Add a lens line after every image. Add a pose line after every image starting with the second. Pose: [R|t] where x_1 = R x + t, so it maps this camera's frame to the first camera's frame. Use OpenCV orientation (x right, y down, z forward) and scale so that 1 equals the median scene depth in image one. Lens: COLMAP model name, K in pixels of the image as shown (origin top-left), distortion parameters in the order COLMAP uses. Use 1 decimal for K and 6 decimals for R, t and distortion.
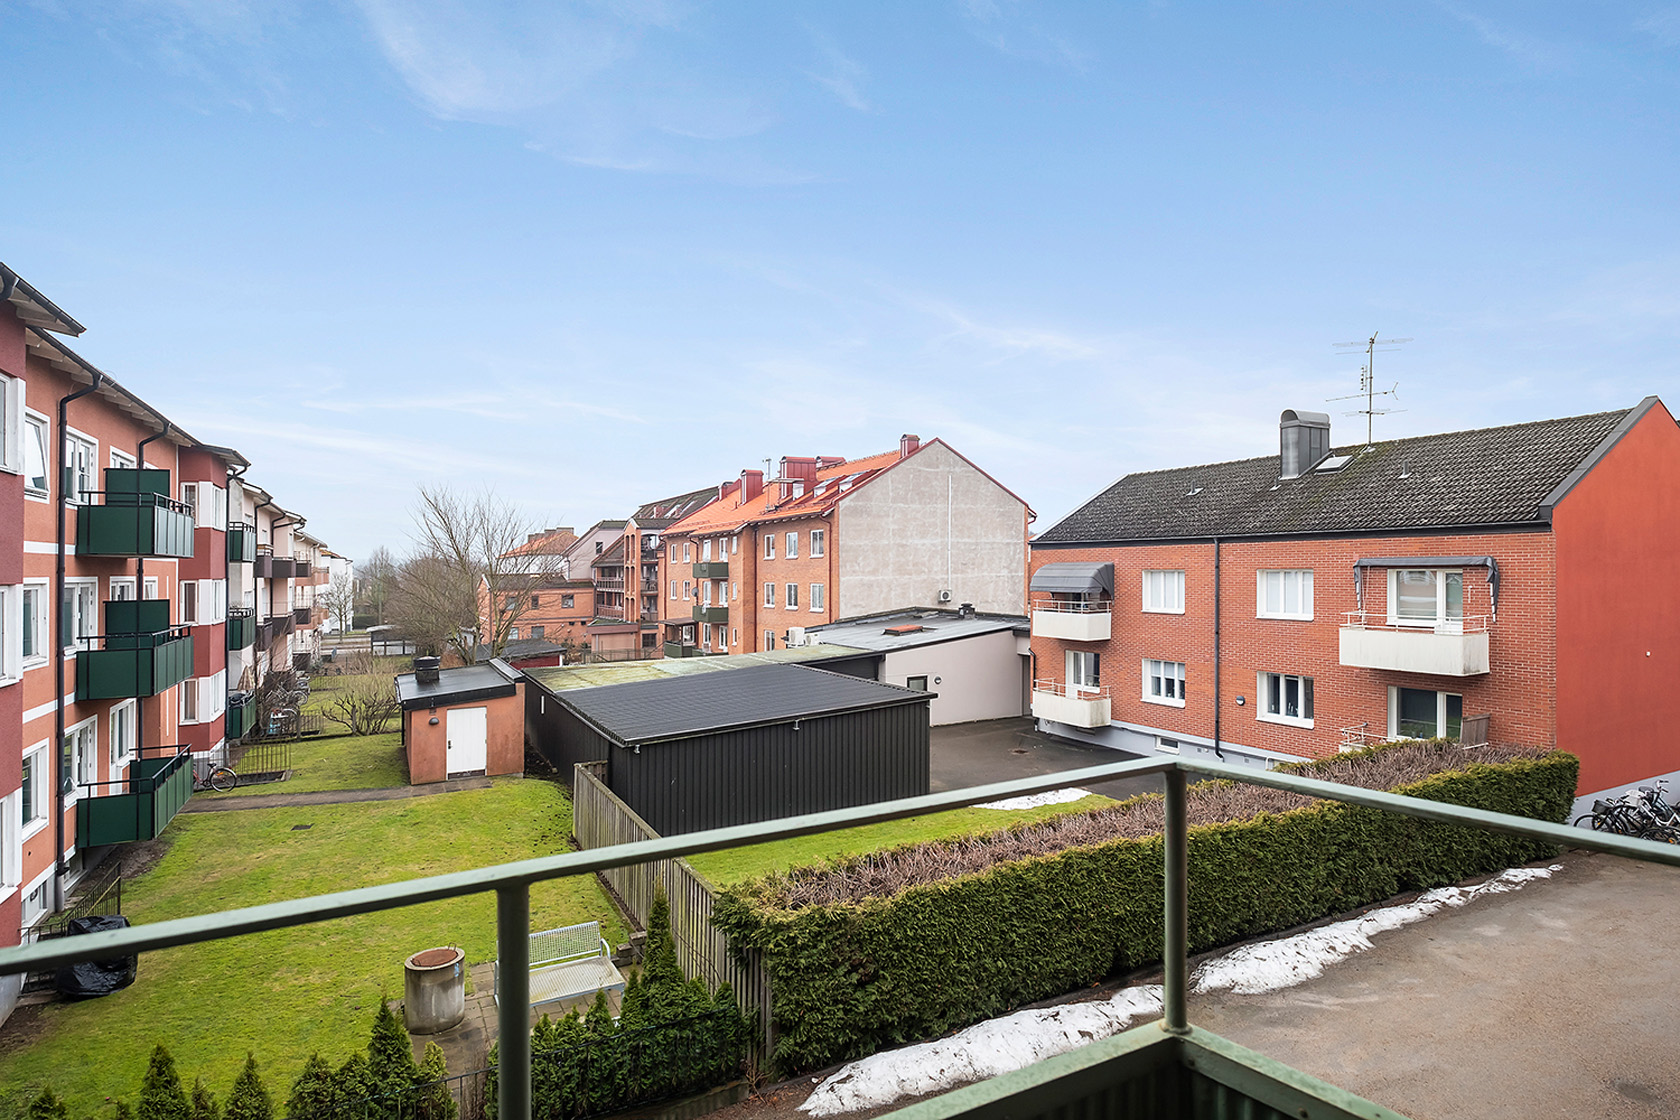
lens RADIAL K [[862.8, 0, 847.5], [0, 862.8, 561.8], [0, 0, 1]] dist [0.007574, 0.000969]
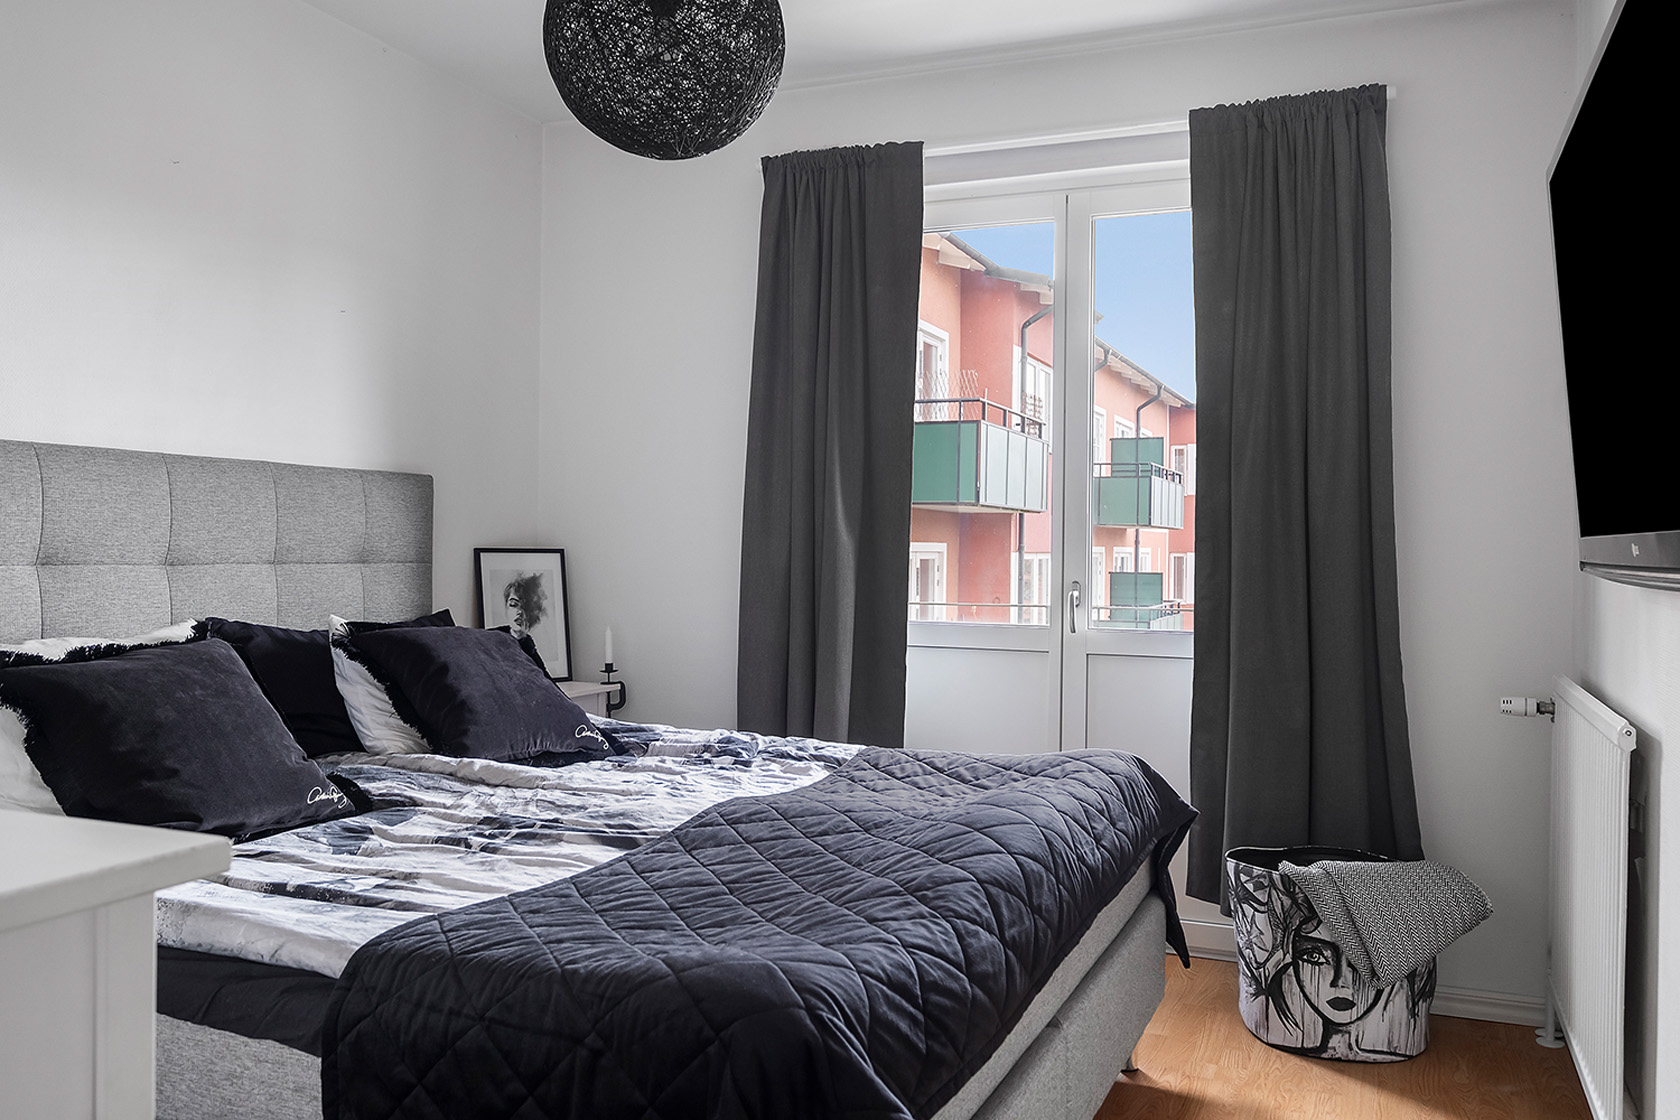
lens RADIAL K [[1381.4, 0, 840.2], [0, 1381.4, 560.2], [0, 0, 1]] dist [0.000645, -0.000045]
pose [[0.629294, 0.010516, -0.777096, 0.179557], [-0.000748, 0.999916, 0.012926, 0.011896], [0.777167, -0.007553, 0.629249, -0.234648]]
